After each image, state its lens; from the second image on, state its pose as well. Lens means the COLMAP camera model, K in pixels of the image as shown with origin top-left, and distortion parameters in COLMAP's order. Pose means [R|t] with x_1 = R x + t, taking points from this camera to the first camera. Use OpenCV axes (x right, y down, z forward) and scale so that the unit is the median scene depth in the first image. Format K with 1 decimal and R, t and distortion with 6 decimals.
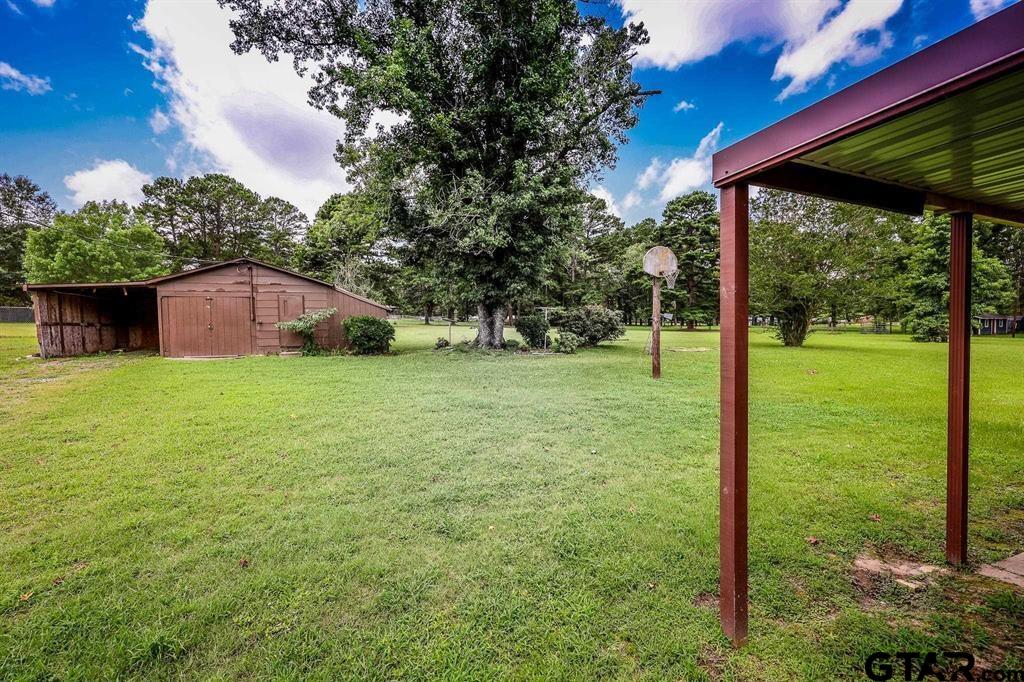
lens RADIAL K [[420.8, 0, 512.0], [0, 420.8, 341.0], [0, 0, 1]] dist [0.006754, 0.000220]
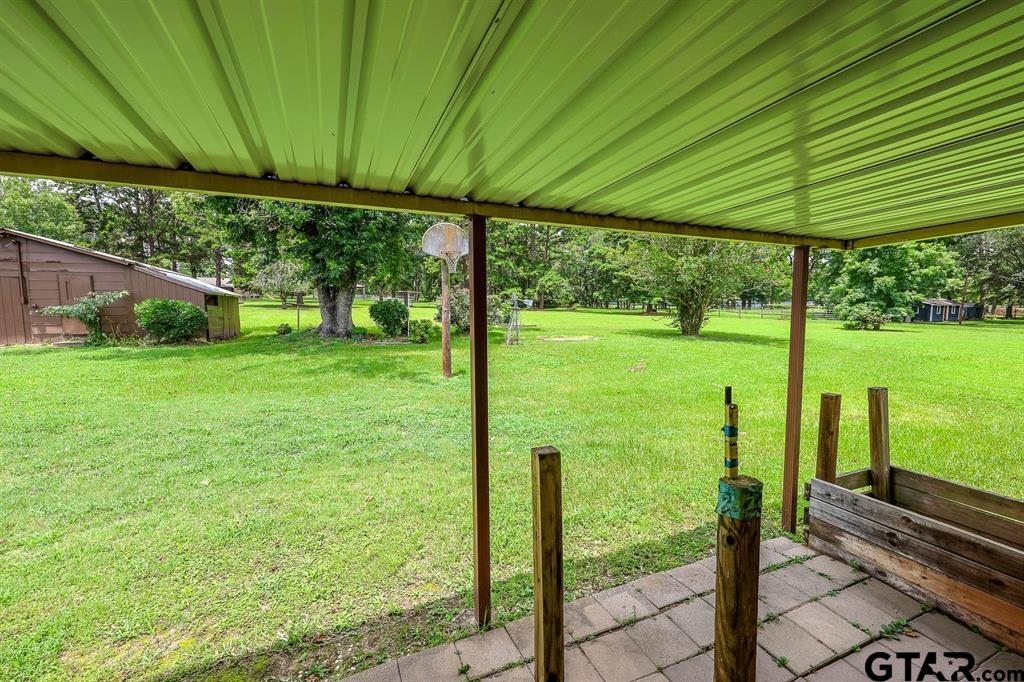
lens RADIAL K [[423.7, 0, 512.0], [0, 423.7, 341.0], [0, 0, 1]] dist [-0.000456, 0.000201]
pose [[0.999700, 0.007615, 0.023282, 0.289607], [-0.008671, 0.998922, 0.045600, -0.016410], [-0.022910, -0.045788, 0.998688, 0.082189]]
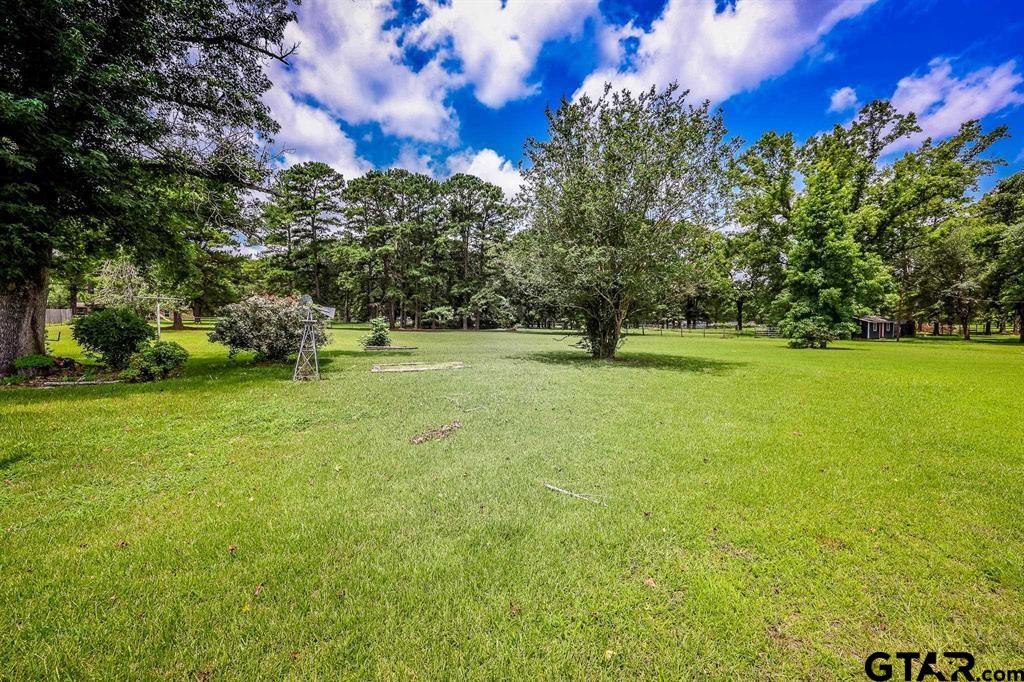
lens RADIAL K [[424.5, 0, 513.2], [0, 424.5, 344.8], [0, 0, 1]] dist [0.002307, 0.000079]
pose [[0.992412, -0.003079, 0.122916, 0.503670], [0.002859, 0.999994, 0.001967, -0.014129], [-0.122921, -0.001601, 0.992415, 0.378482]]
